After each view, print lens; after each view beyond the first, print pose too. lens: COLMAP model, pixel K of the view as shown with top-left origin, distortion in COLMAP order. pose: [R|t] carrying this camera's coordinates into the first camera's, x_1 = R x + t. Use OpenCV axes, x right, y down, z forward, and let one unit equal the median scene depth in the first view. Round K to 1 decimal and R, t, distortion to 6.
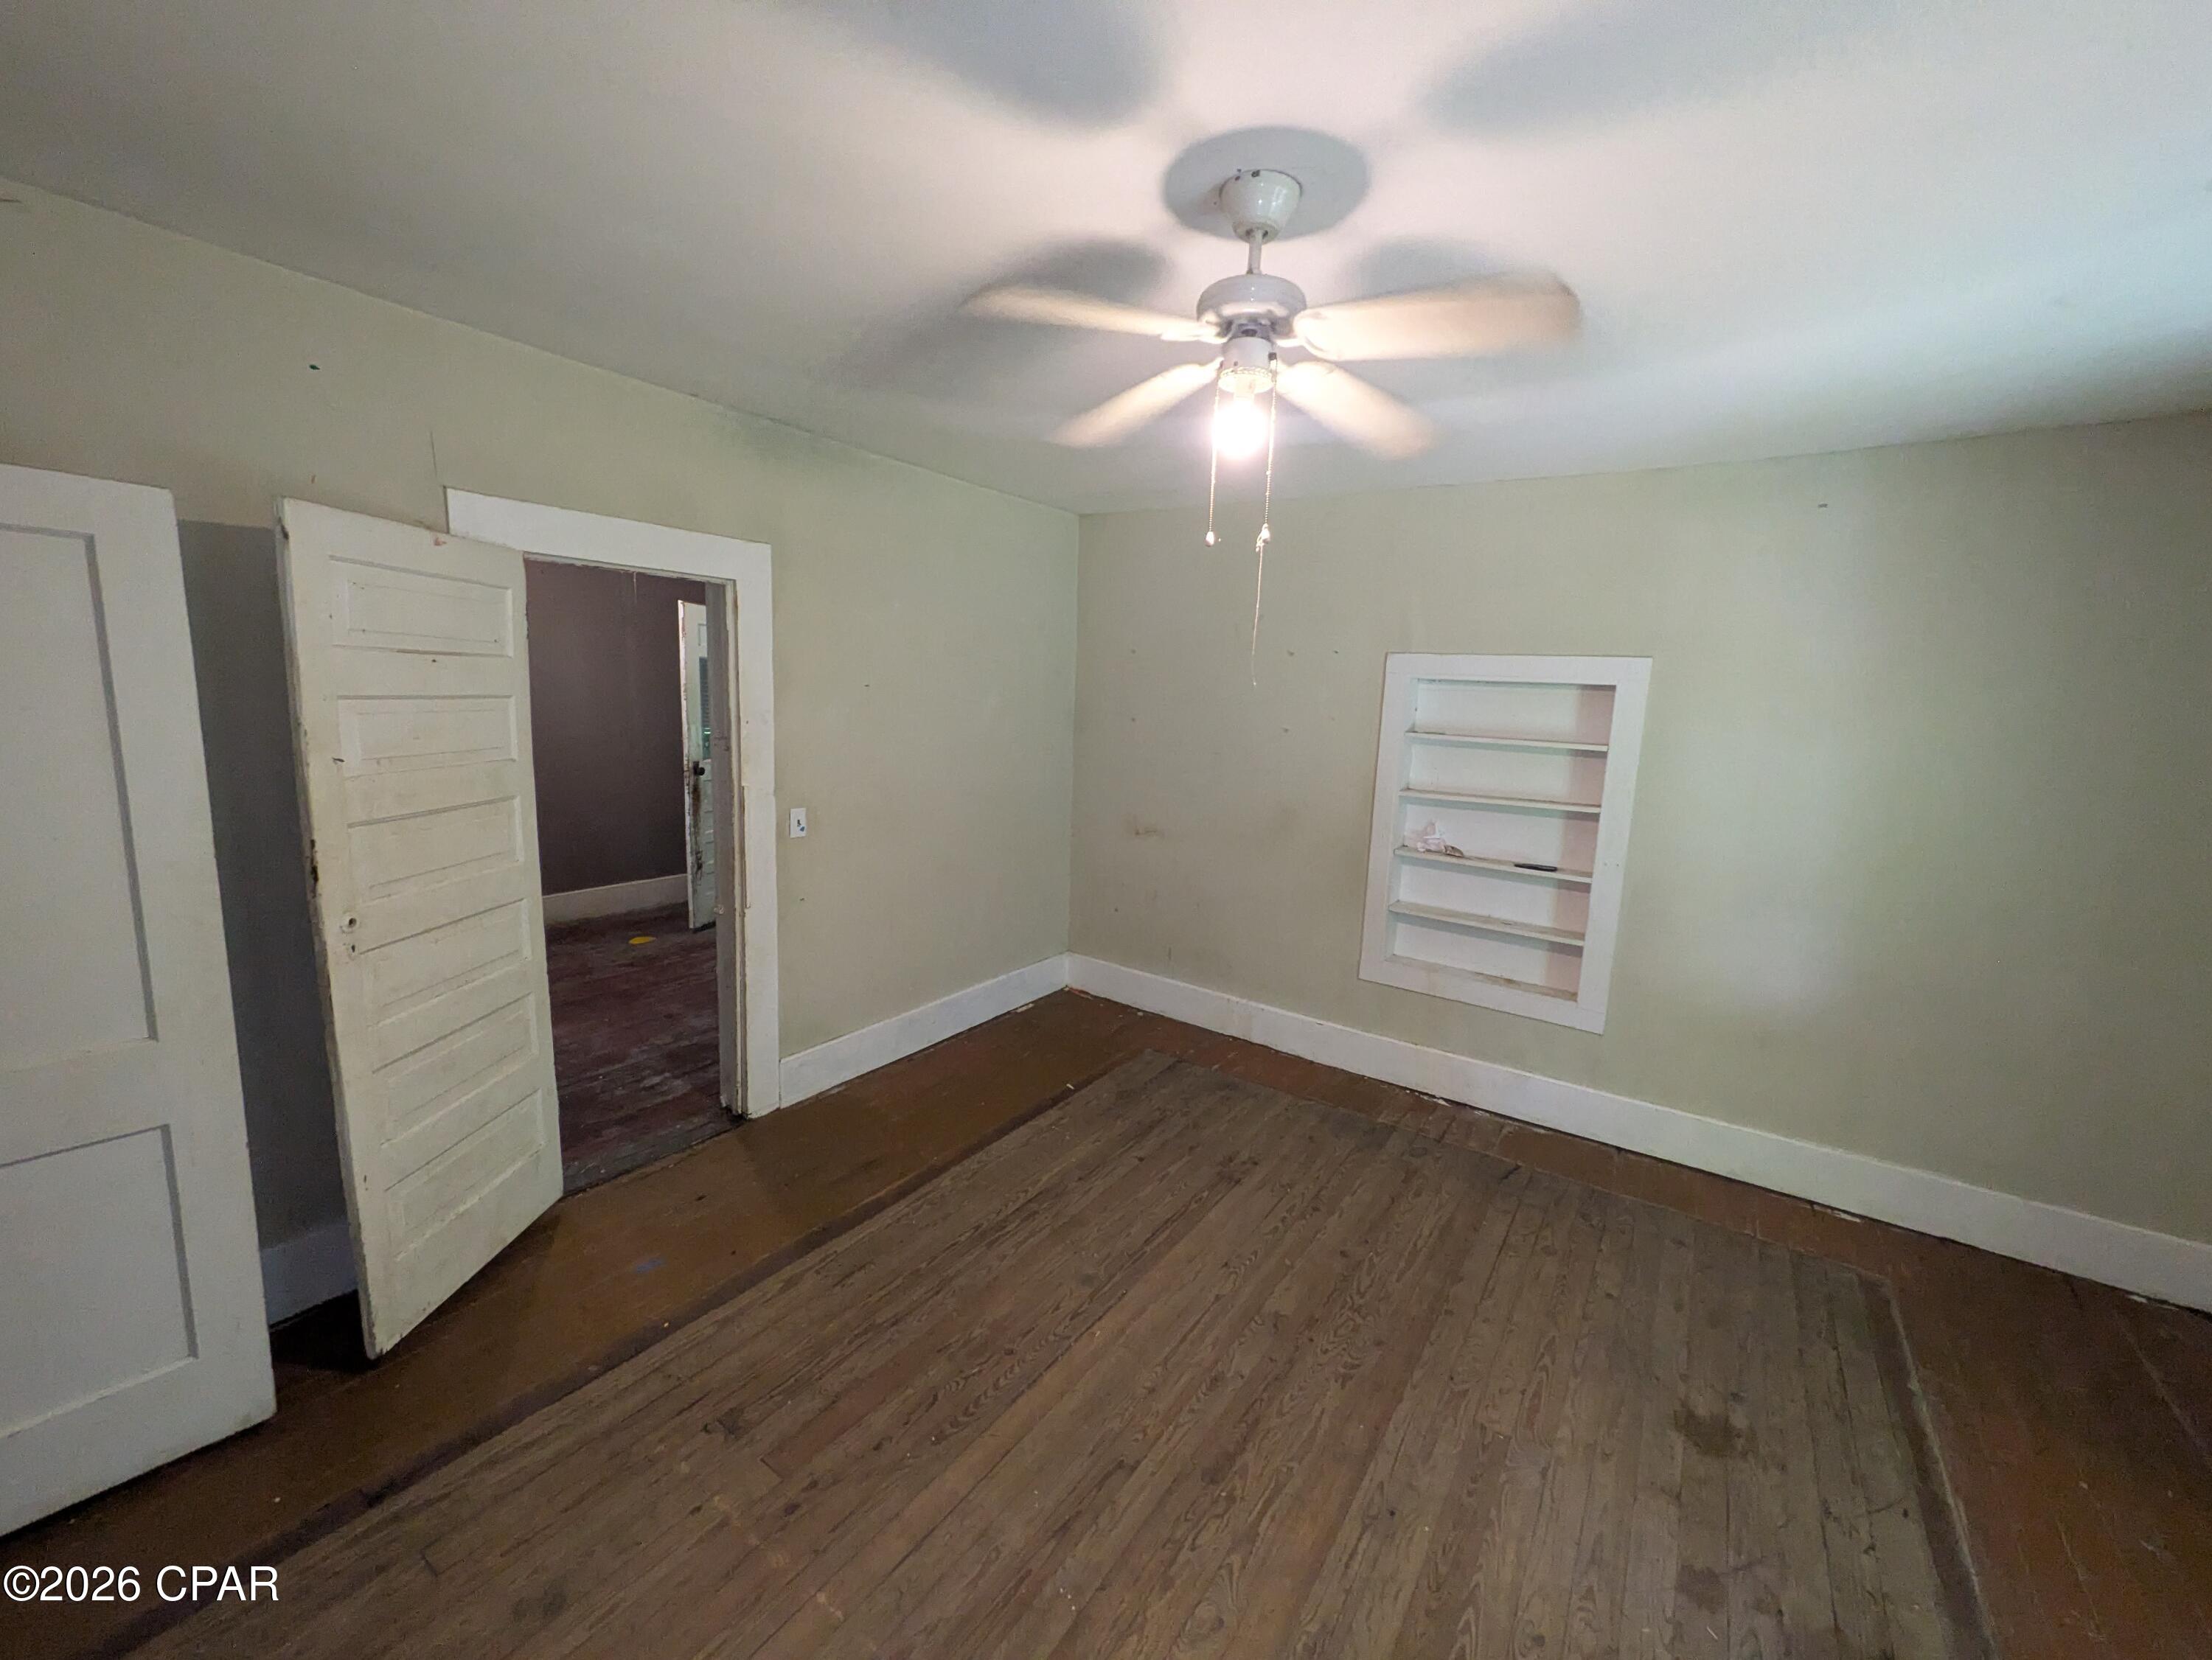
lens RADIAL K [[879.3, 0, 1106.0], [0, 879.3, 830.0], [0, 0, 1]] dist [0.001511, 0.000011]
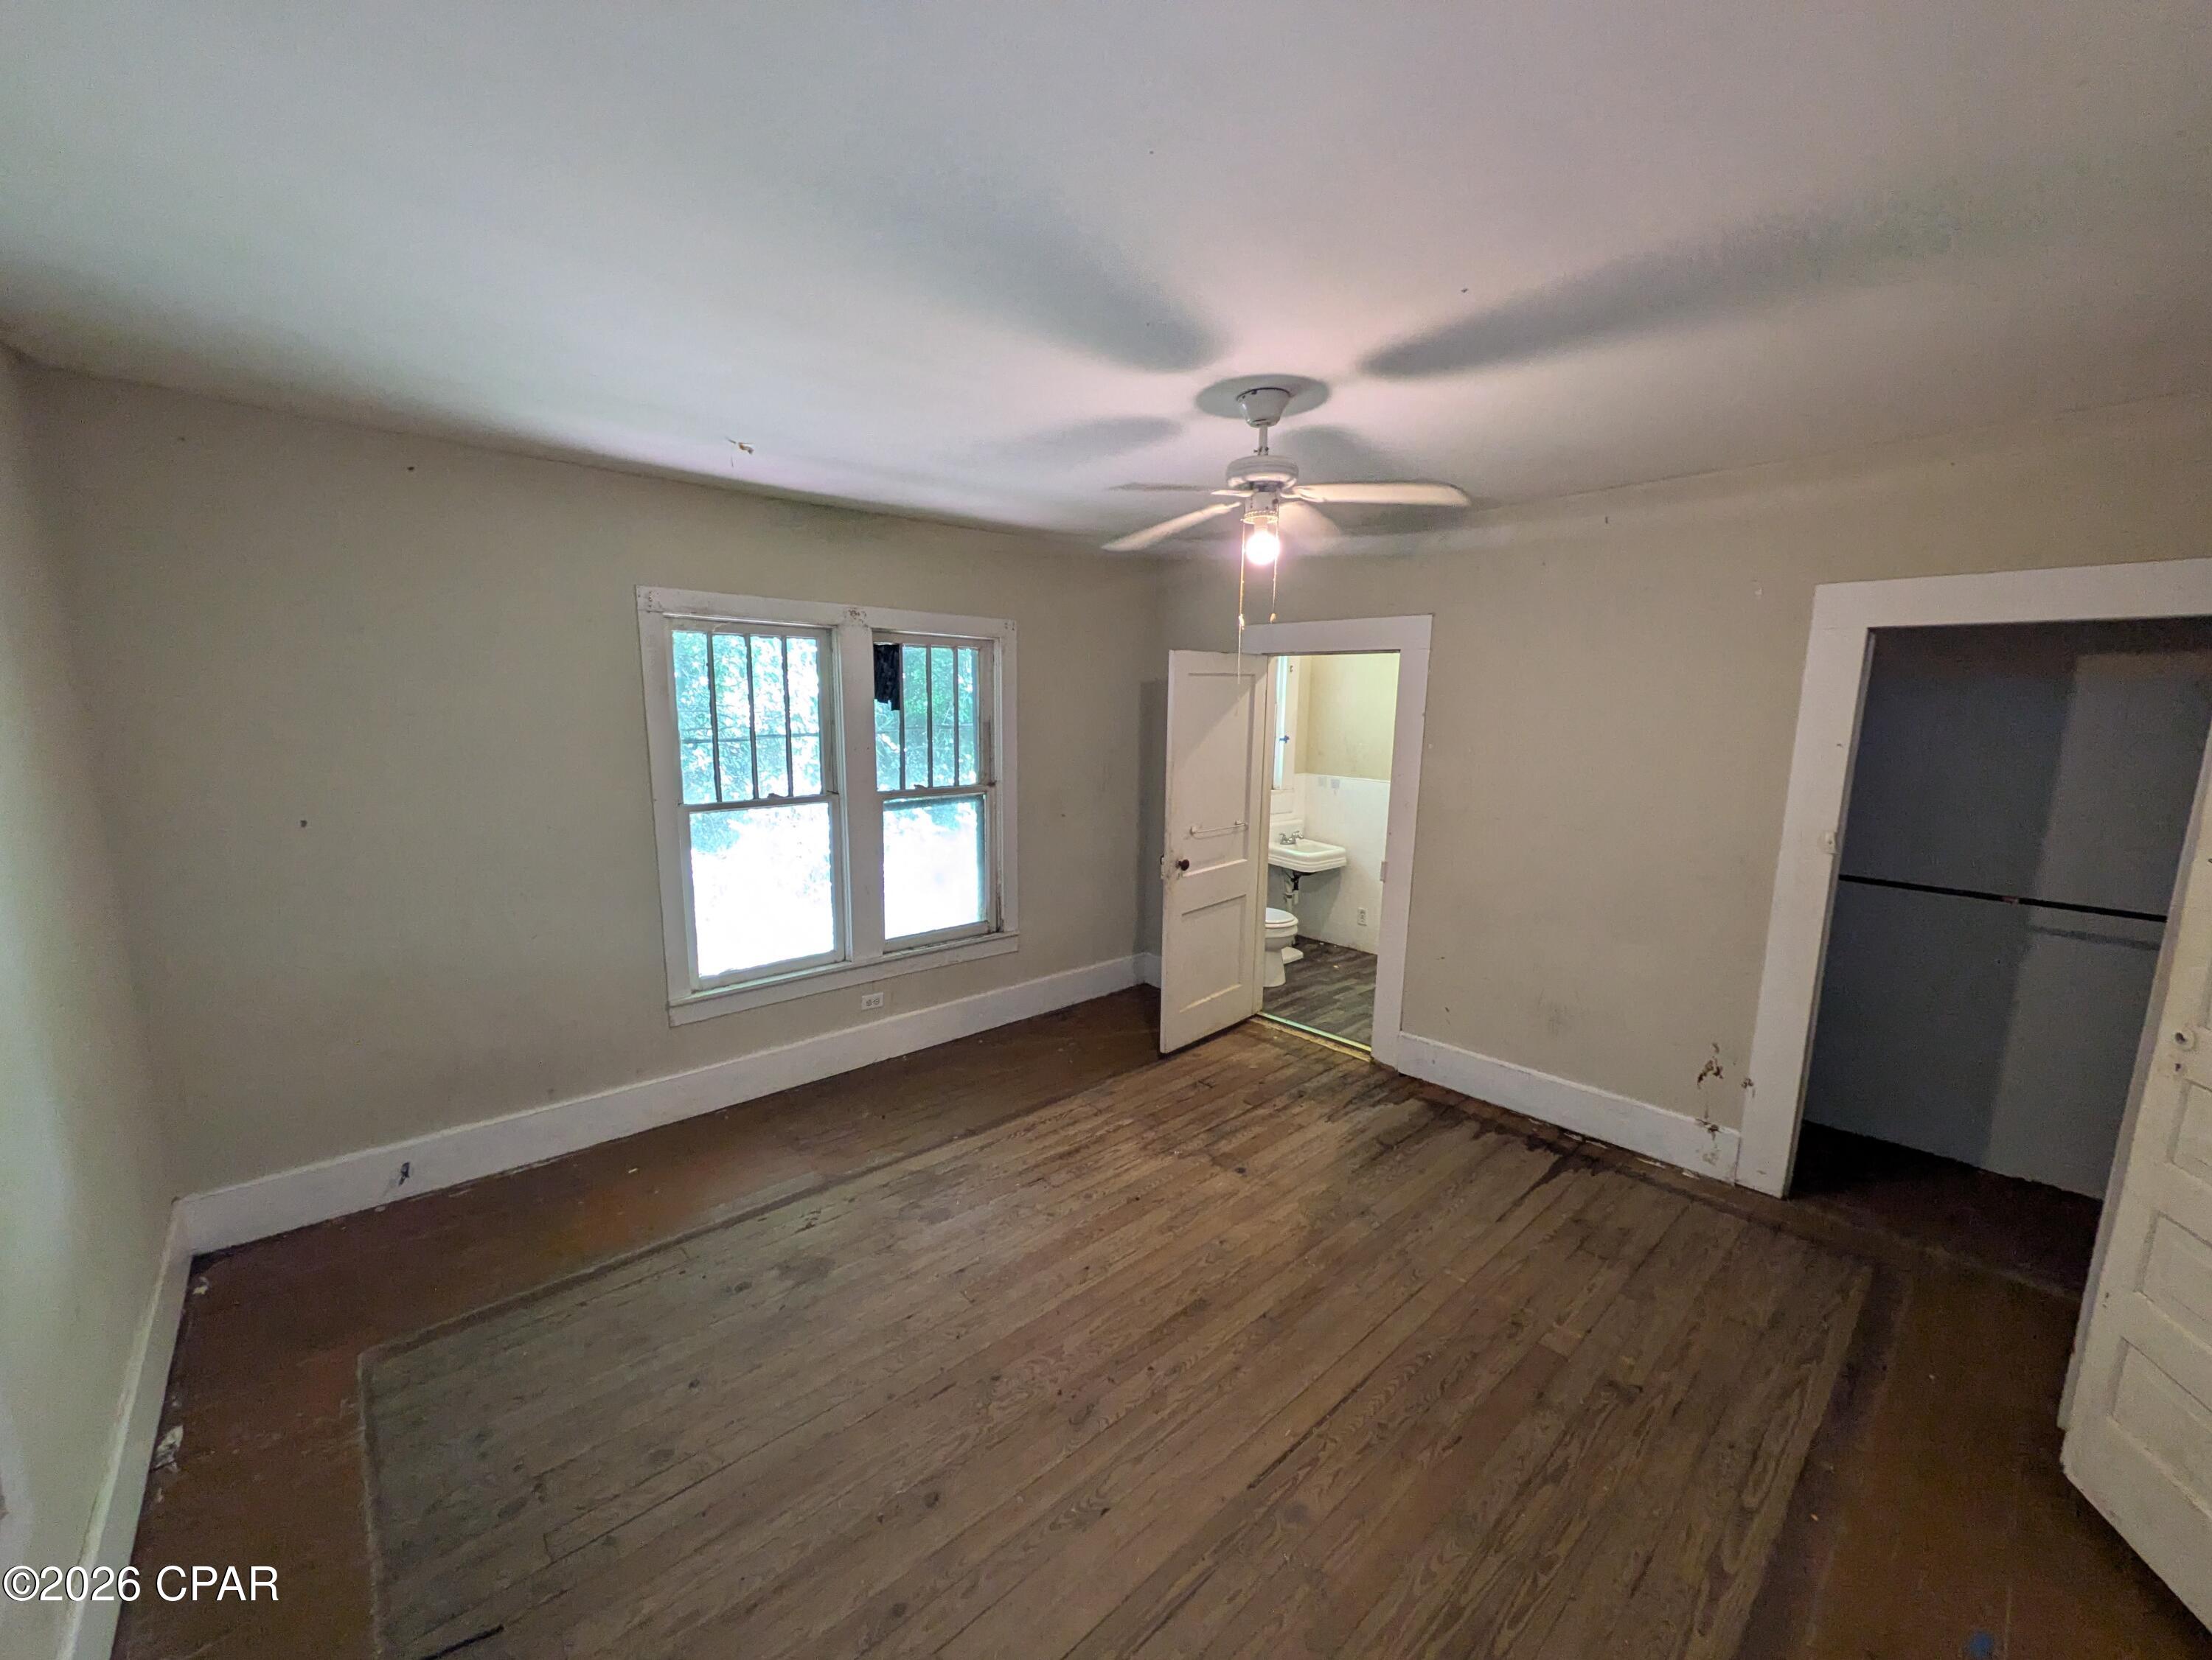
lens RADIAL K [[879.3, 0, 1106.0], [0, 879.3, 830.0], [0, 0, 1]] dist [0.001511, 0.000011]
pose [[-0.972538, -0.086594, 0.216034, 0.027816], [-0.014082, 0.948402, 0.316758, -0.277111], [-0.232317, 0.305017, -0.923576, 1.524472]]
